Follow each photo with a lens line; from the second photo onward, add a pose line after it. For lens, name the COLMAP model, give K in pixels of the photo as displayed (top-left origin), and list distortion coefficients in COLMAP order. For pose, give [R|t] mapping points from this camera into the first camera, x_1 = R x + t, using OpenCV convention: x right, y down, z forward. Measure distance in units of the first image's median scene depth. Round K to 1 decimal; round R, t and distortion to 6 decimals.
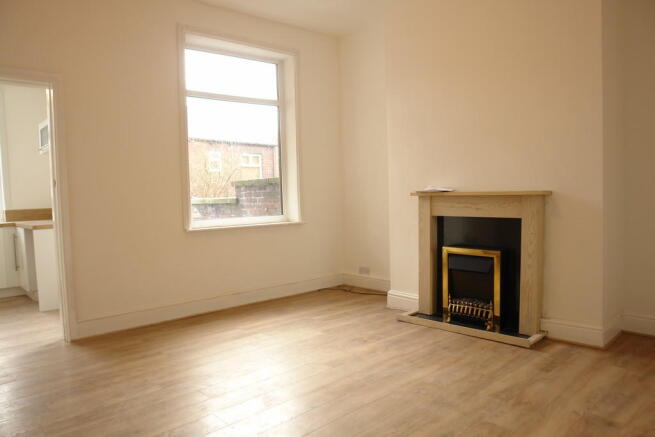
lens RADIAL K [[468.0, 0, 330.7], [0, 468.0, 225.4], [0, 0, 1]] dist [-0.031413, 0.001004]
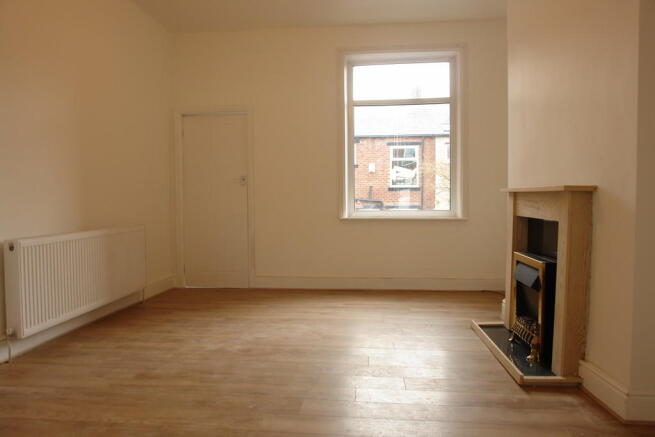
lens RADIAL K [[468.0, 0, 328.1], [0, 468.0, 214.2], [0, 0, 1]] dist [-0.031413, 0.001004]
pose [[0.672382, 0.049349, -0.738557, 0.590051], [-0.062219, 0.998012, 0.010042, -0.009576], [0.737585, 0.039201, 0.674116, 0.168934]]
